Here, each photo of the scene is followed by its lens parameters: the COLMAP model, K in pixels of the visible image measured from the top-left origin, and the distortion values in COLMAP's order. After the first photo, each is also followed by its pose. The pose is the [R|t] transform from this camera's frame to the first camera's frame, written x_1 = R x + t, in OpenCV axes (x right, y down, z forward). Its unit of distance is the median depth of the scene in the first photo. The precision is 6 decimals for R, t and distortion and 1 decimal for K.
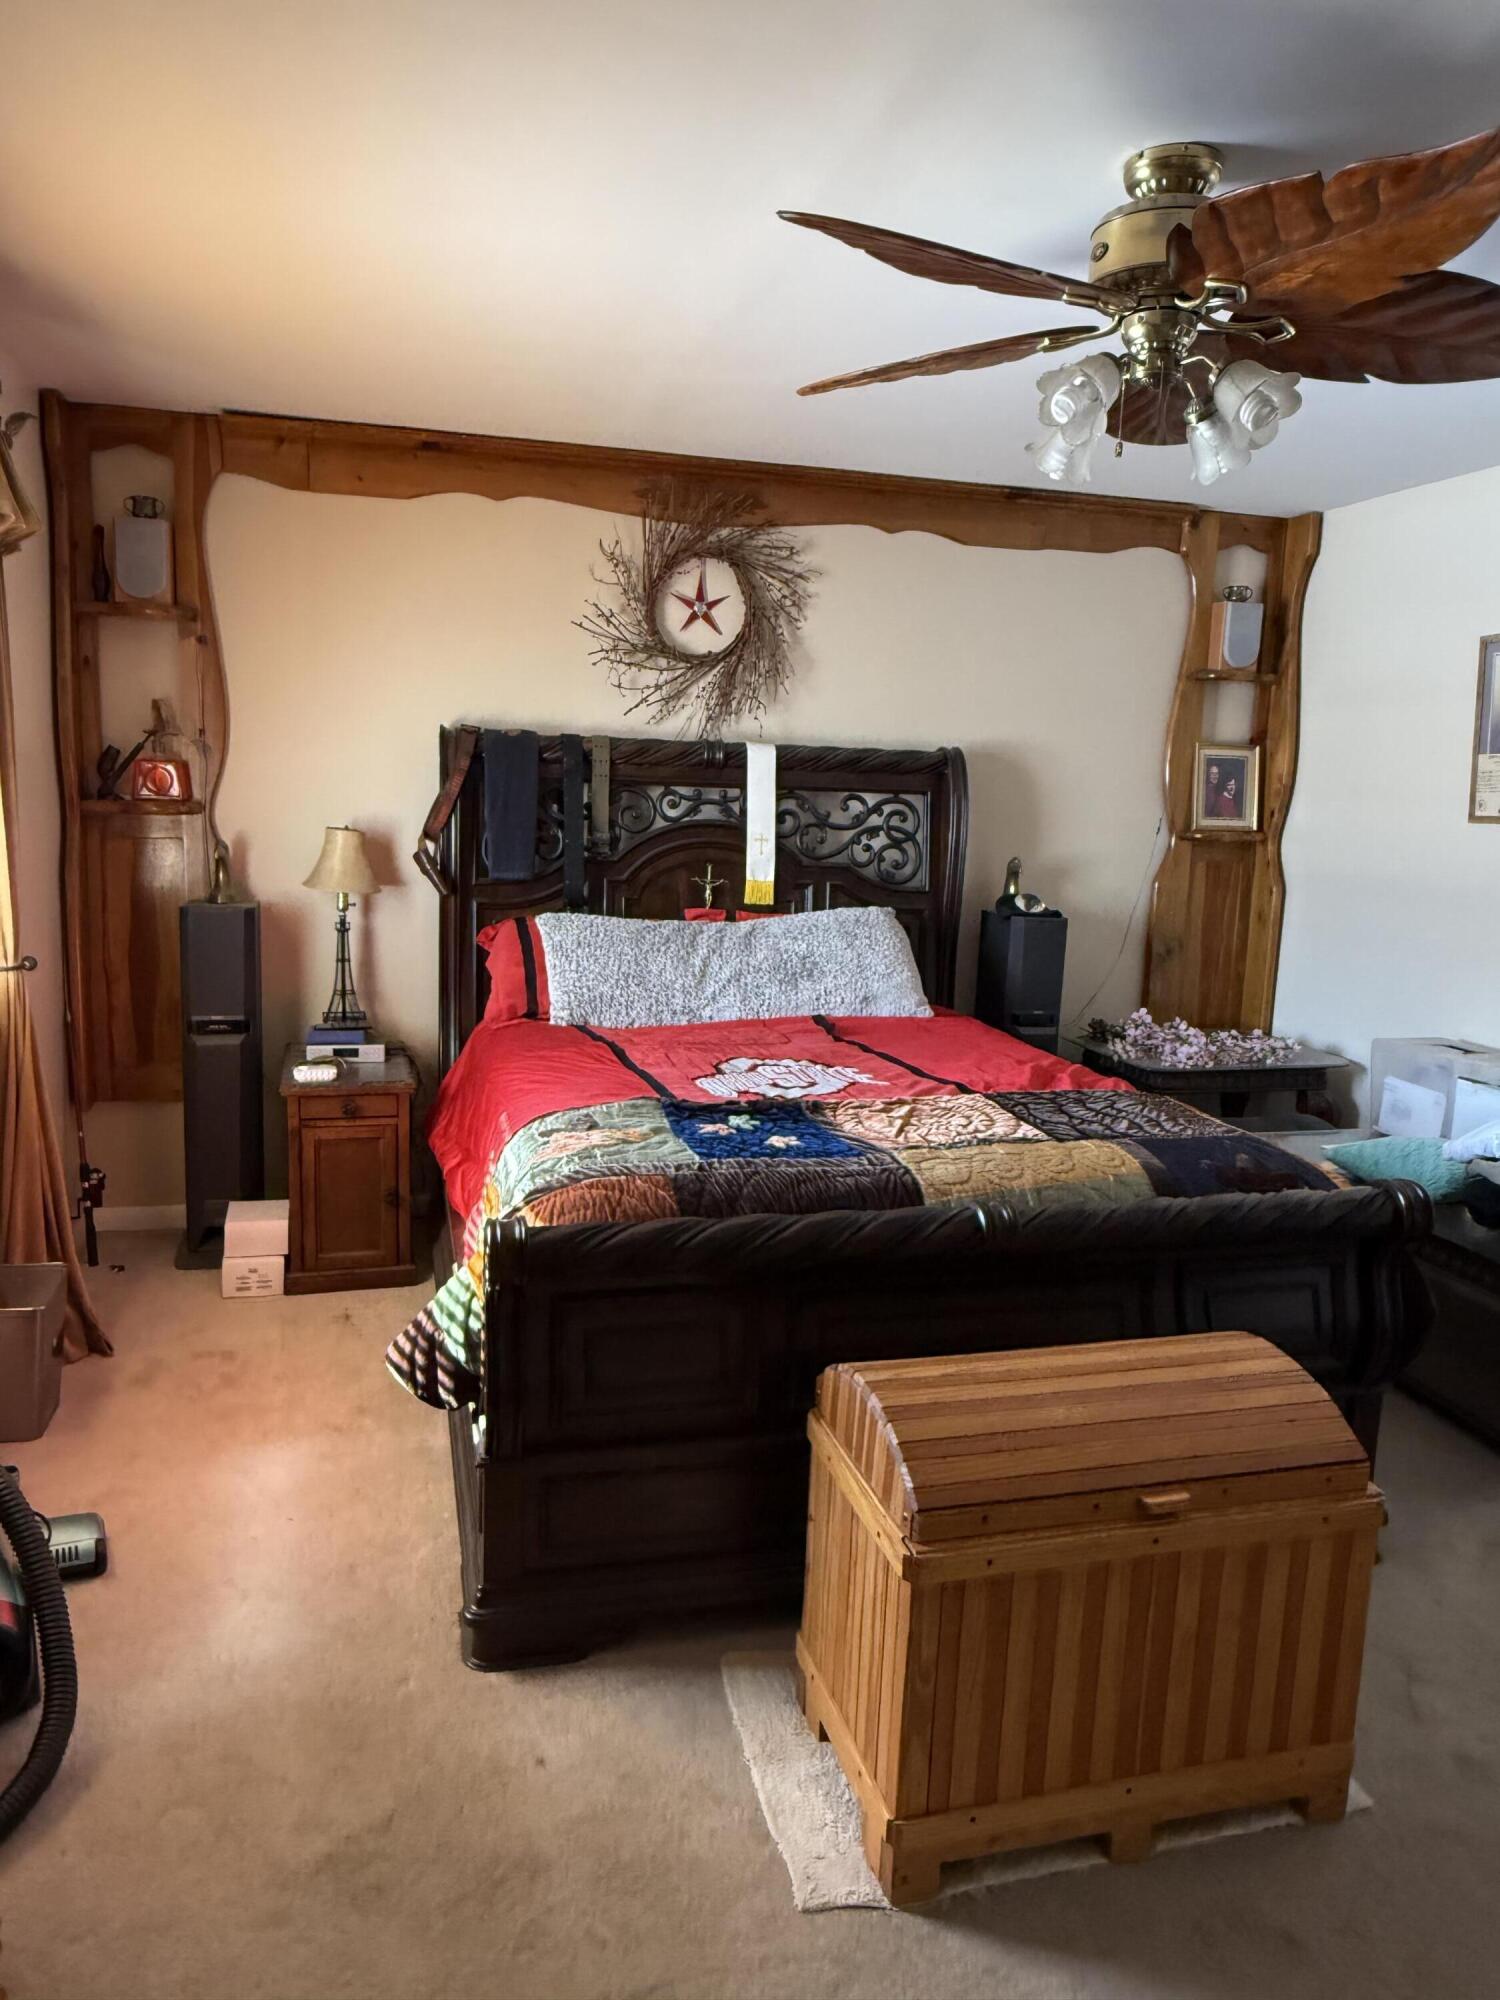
lens RADIAL K [[1409.7, 0, 754.0], [0, 1409.7, 997.1], [0, 0, 1]] dist [-0.040617, 0.016438]
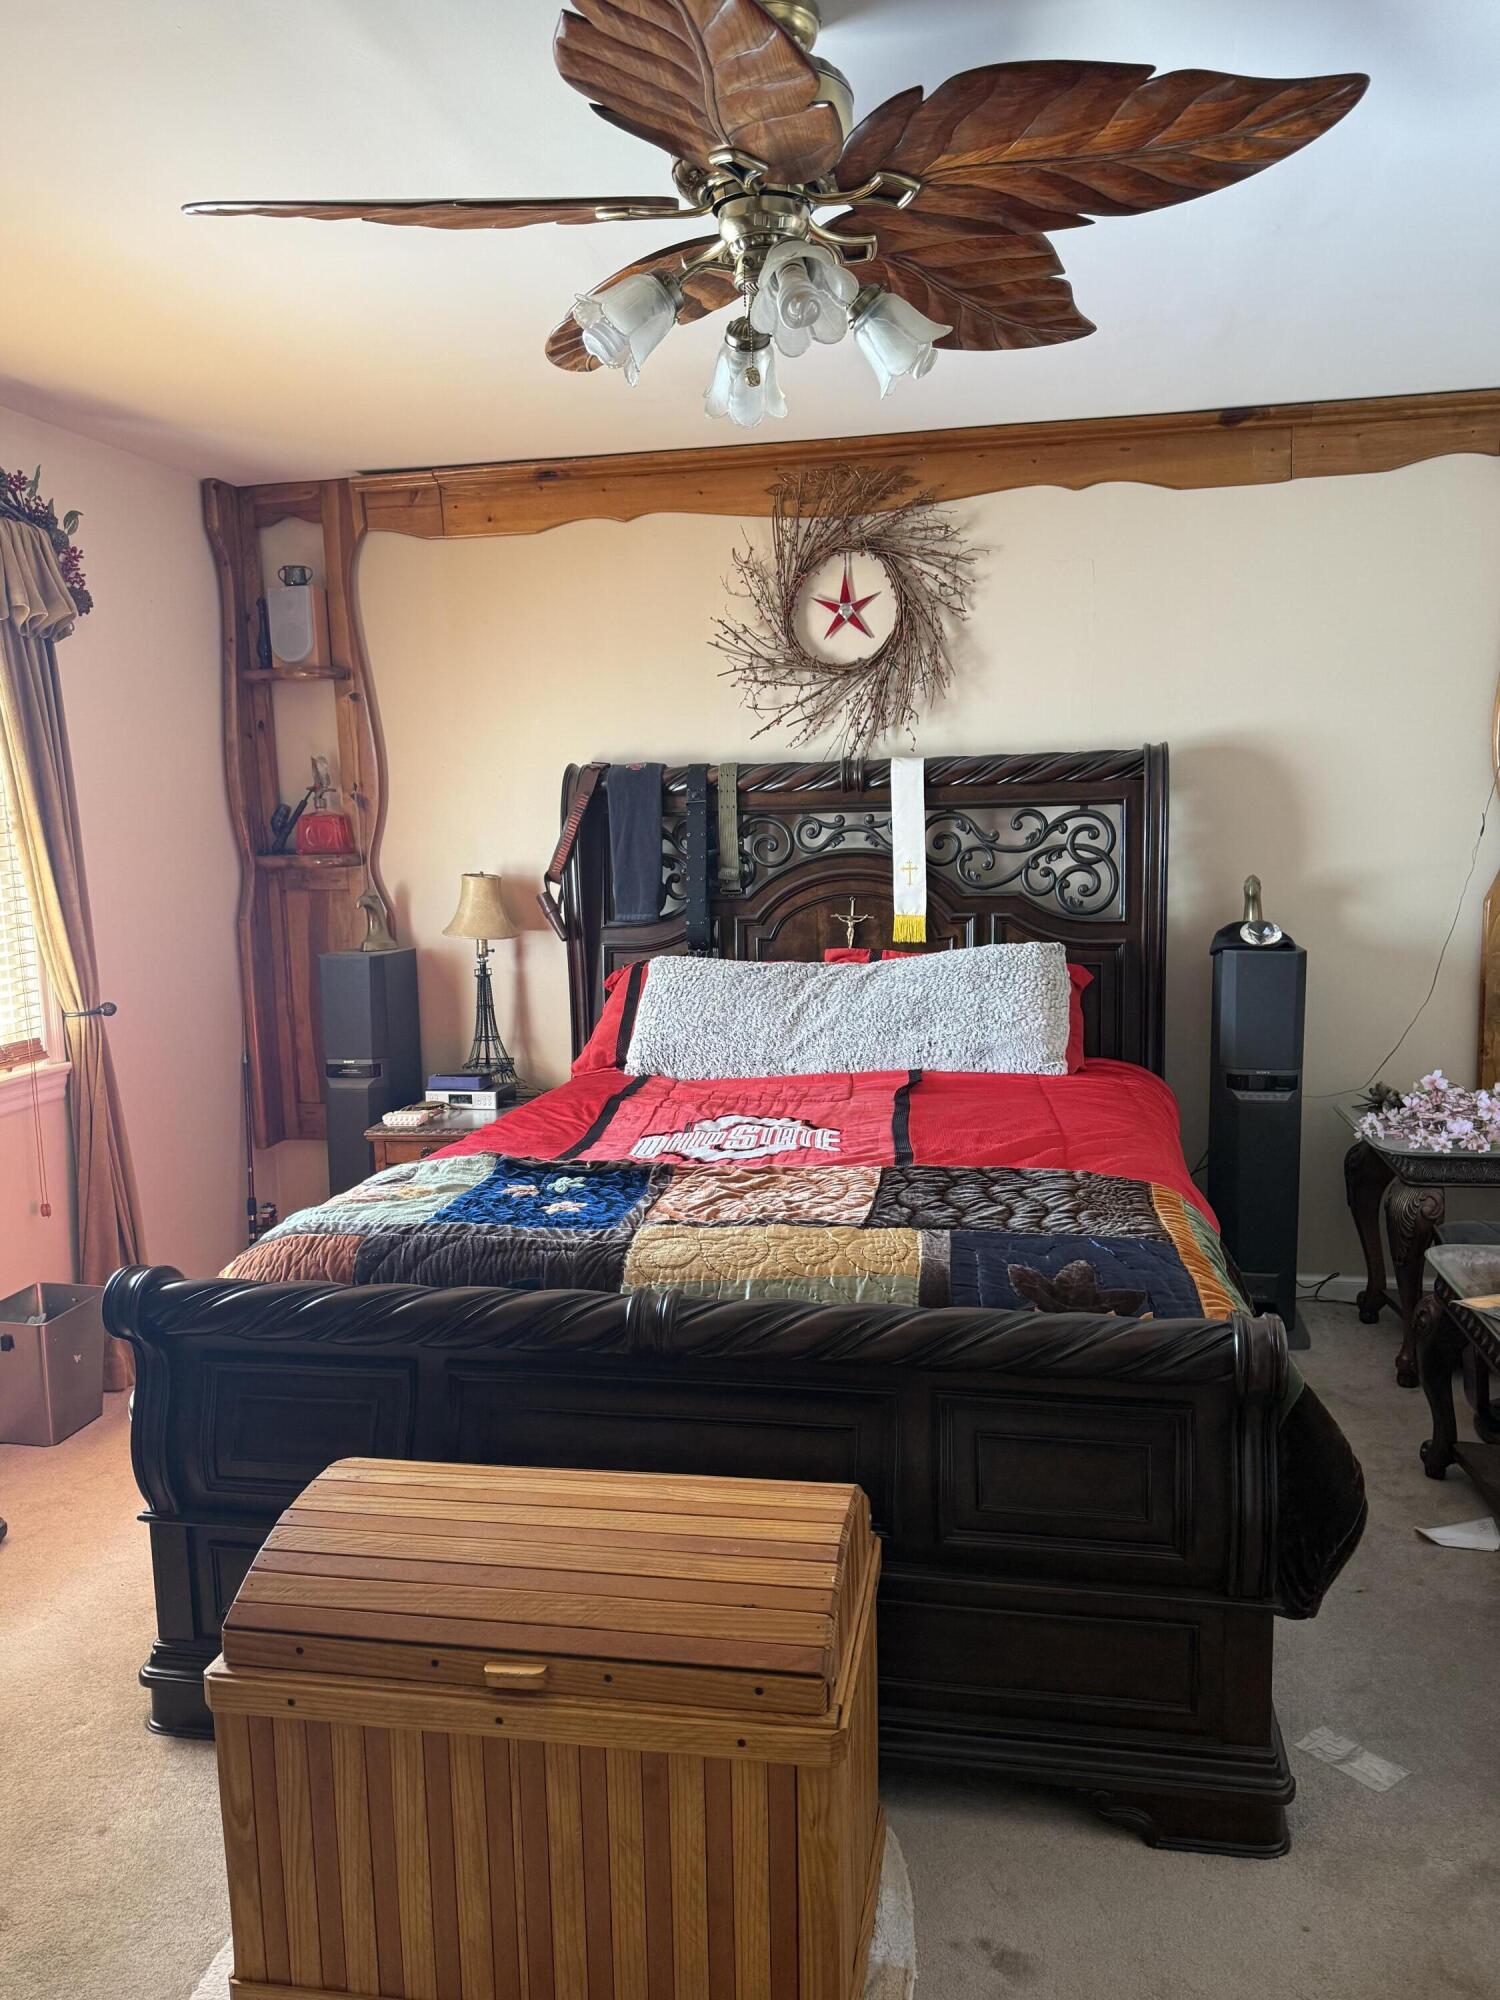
lens RADIAL K [[1539.3, 0, 750.5], [0, 1539.3, 1014.9], [0, 0, 1]] dist [0.058268, -0.038764]
pose [[0.890669, 0.001981, -0.454648, 0.374002], [-0.010936, 0.999795, -0.017068, -0.003446], [0.454521, 0.020174, 0.890507, 0.112571]]
